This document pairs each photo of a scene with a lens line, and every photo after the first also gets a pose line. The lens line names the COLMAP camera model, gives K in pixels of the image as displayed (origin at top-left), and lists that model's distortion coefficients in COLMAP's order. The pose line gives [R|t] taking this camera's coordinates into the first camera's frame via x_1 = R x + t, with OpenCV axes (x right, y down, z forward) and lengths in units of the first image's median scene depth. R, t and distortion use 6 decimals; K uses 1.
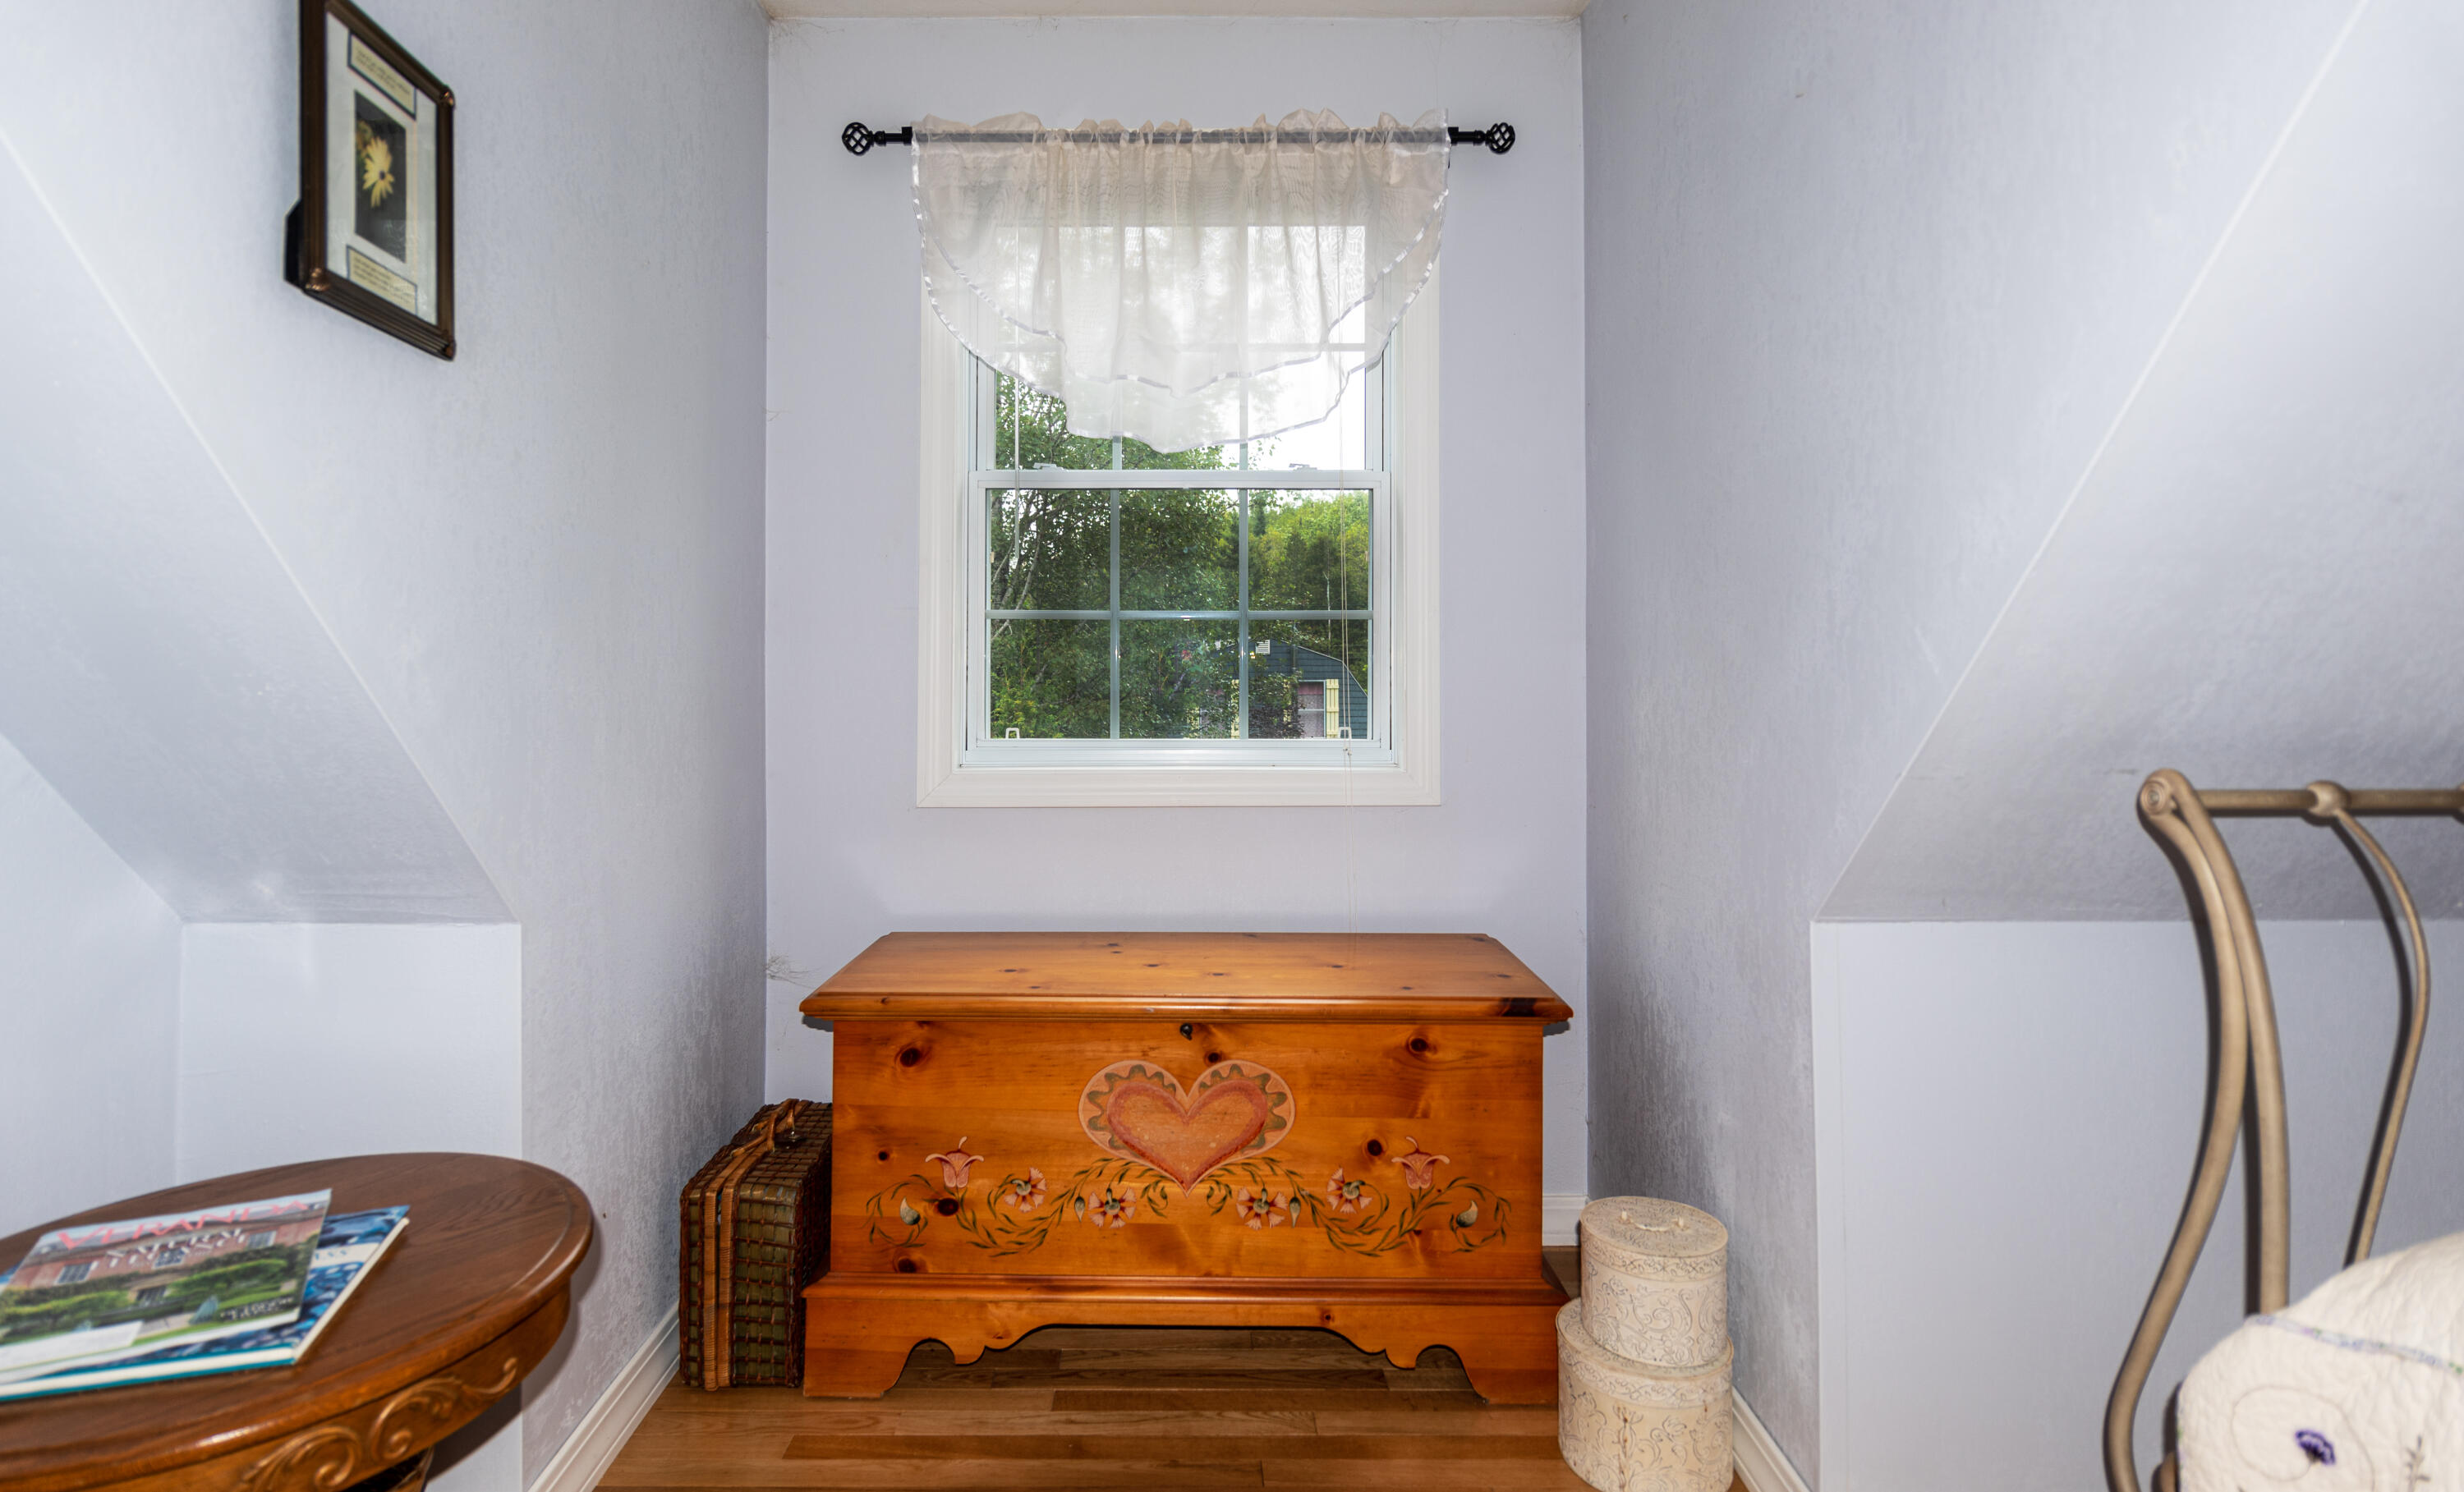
lens RADIAL K [[1227.1, 0, 1229.2], [0, 1227.1, 652.7], [0, 0, 1]] dist [0.003434, 0.001006]
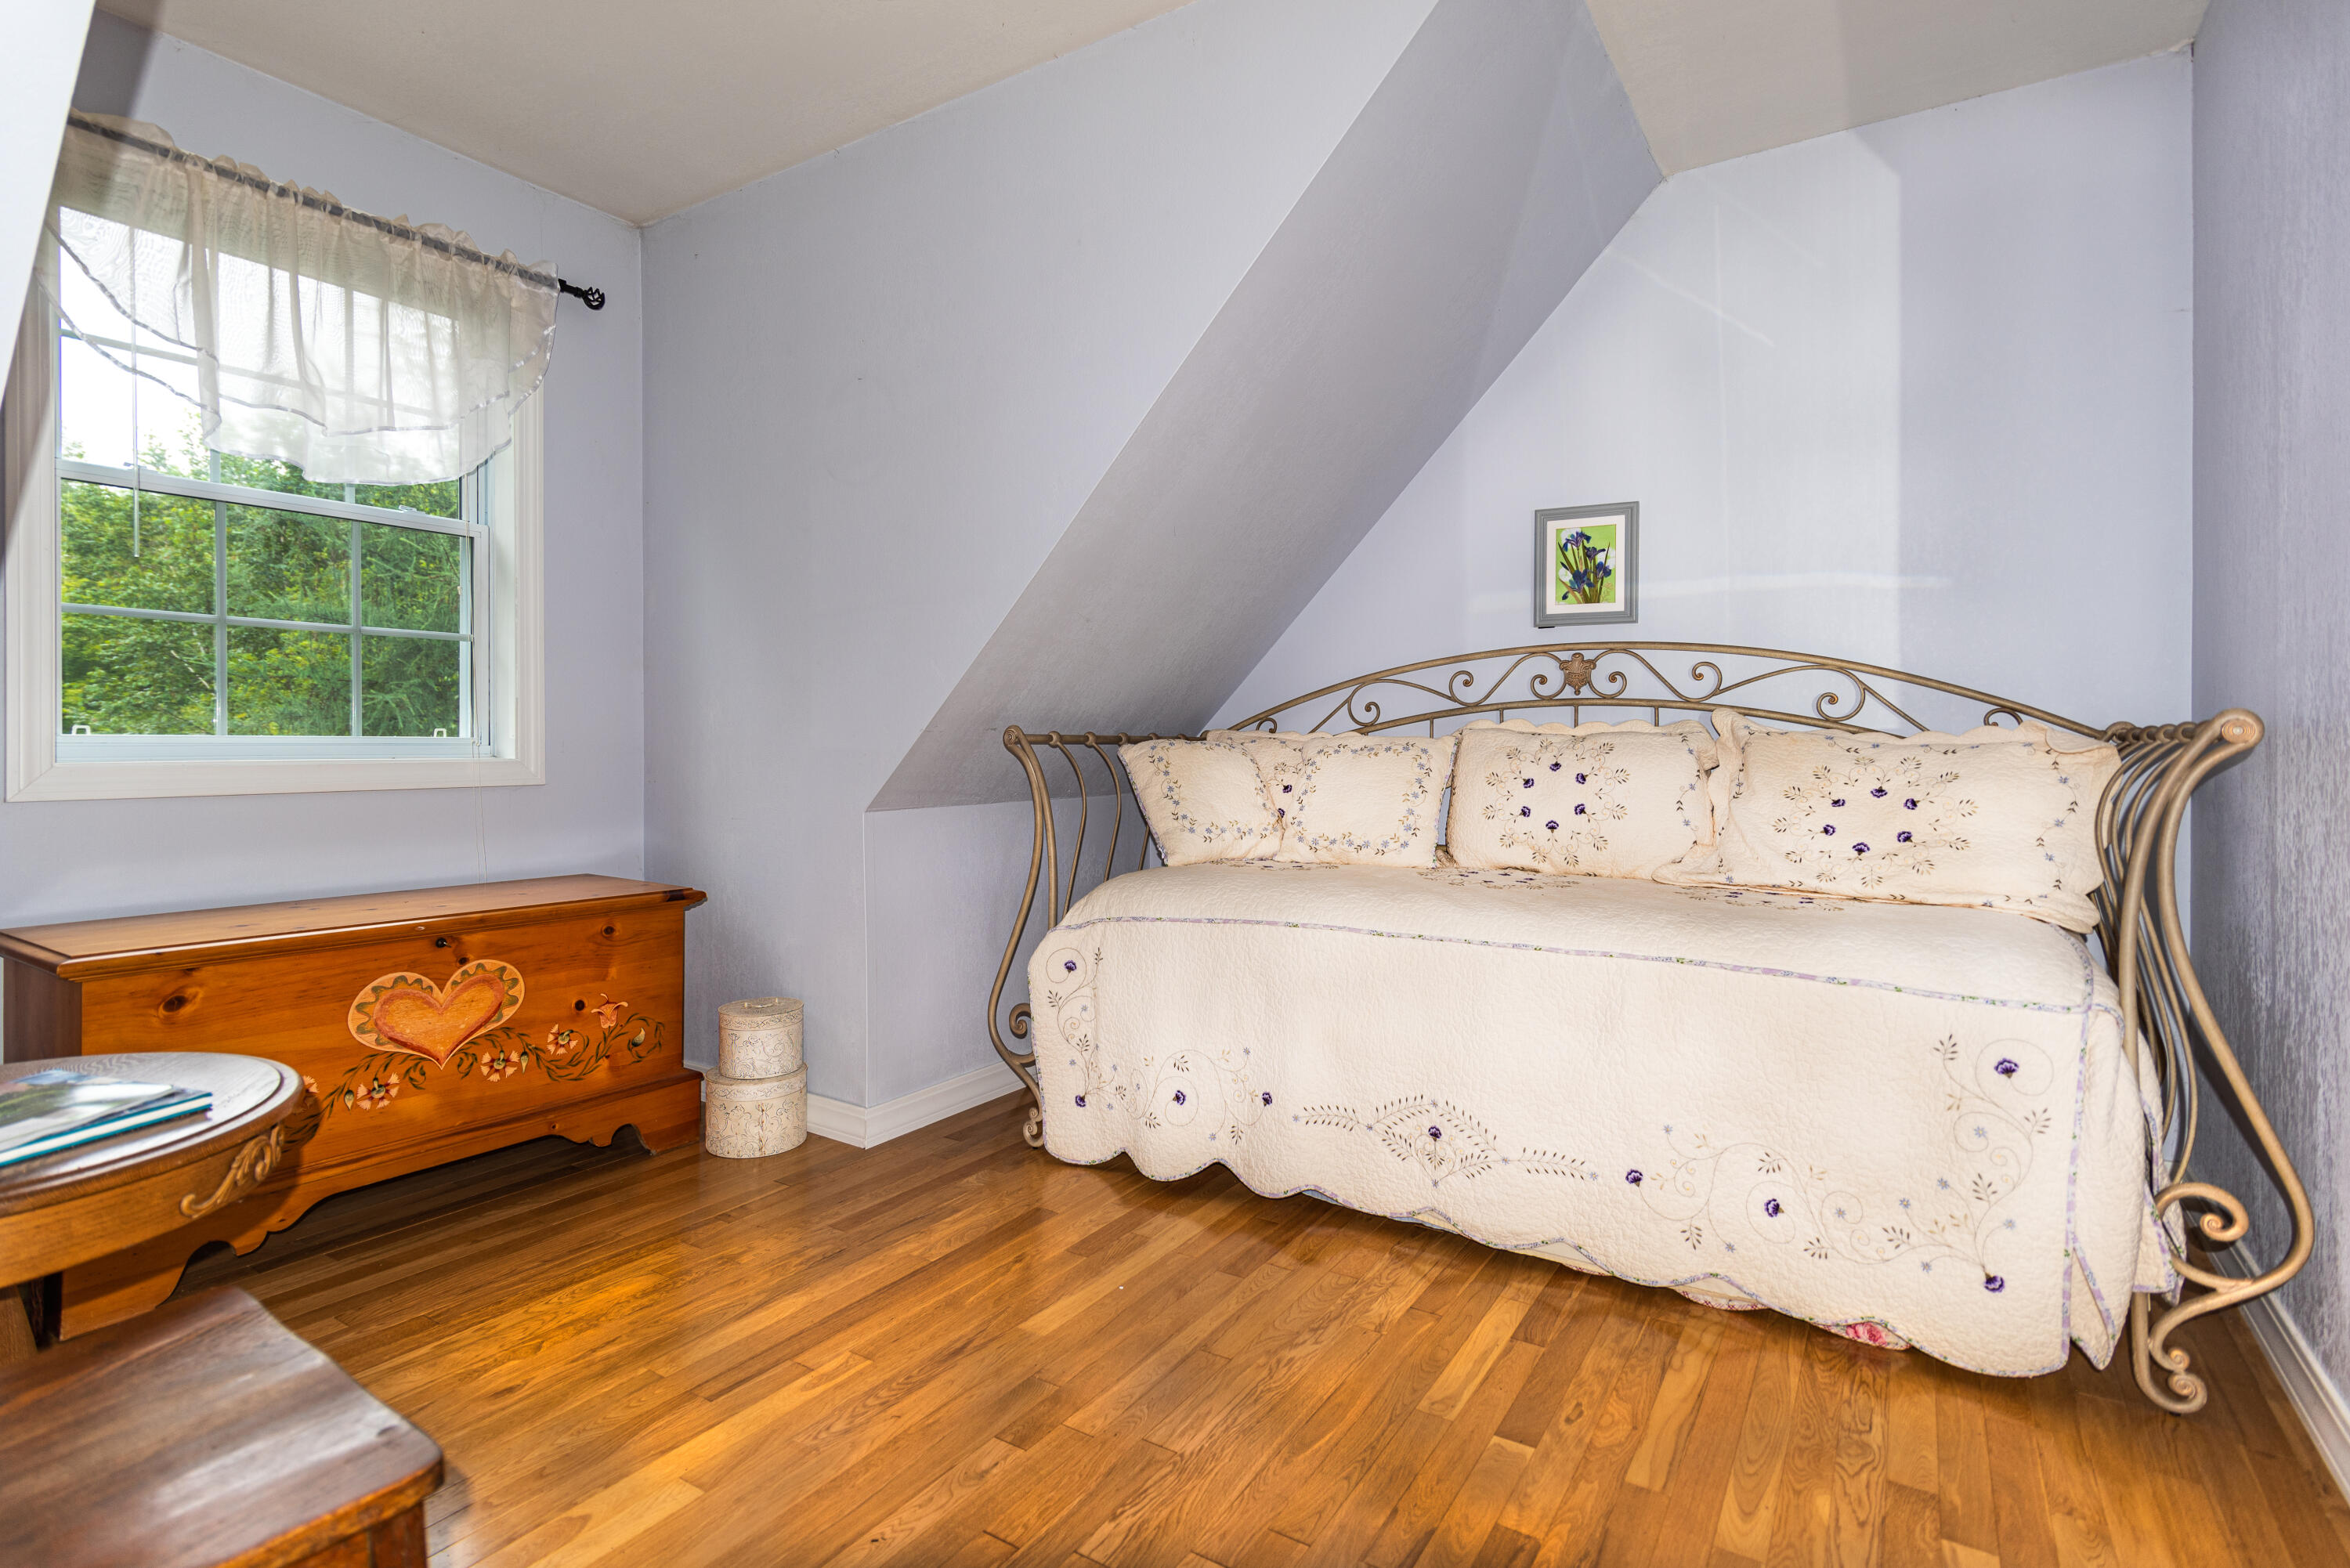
lens RADIAL K [[1140.1, 0, 1169.8], [0, 1140.1, 731.2], [0, 0, 1]] dist [0.000736, 0.000034]
pose [[0.536760, 0.007371, 0.843703, -0.644035], [-0.015904, 0.999873, 0.001383, 0.068189], [-0.843585, -0.014160, 0.536809, -0.301115]]
